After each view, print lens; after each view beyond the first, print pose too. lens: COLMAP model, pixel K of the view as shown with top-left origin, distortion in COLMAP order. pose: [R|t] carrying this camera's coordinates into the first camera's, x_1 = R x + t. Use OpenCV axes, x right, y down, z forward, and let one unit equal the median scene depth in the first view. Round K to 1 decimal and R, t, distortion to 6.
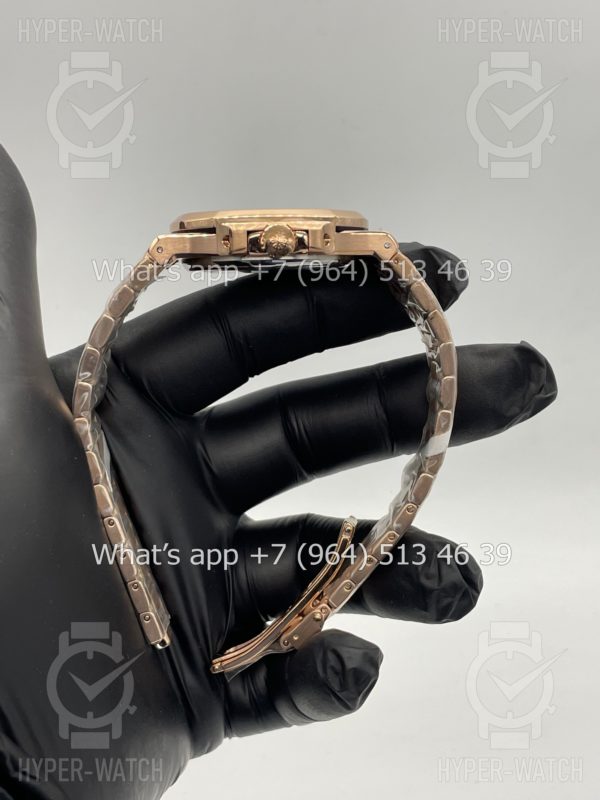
lens RADIAL K [[1203.9, 0, 300.0], [0, 1203.9, 400.0], [0, 0, 1]] dist [0.130672, 0.001922]
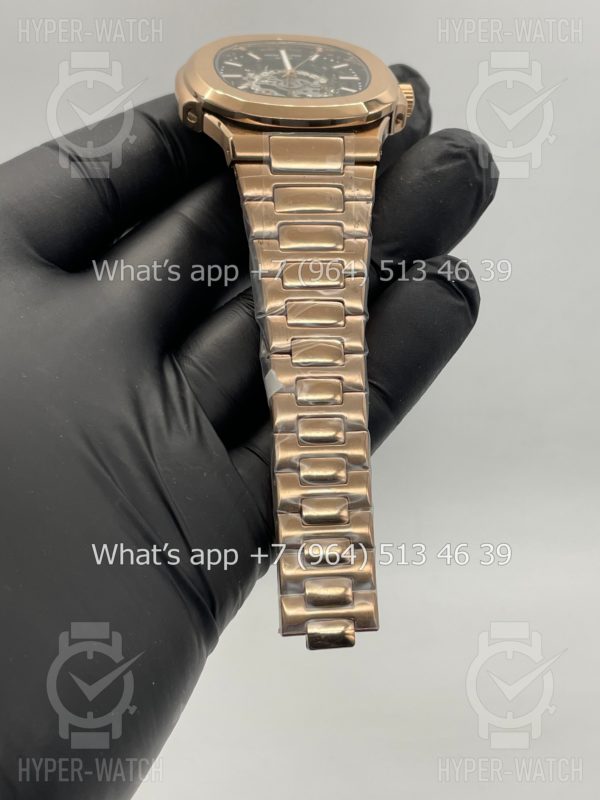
lens RADIAL K [[1203.9, 0, 300.0], [0, 1203.9, 400.0], [0, 0, 1]] dist [0.130672, 0.001922]
pose [[1.000000, -0.000016, -0.000131, -0.000187], [0.000016, 1.000000, 0.000227, 0.234802], [0.000131, -0.000227, 1.000000, -0.000049]]
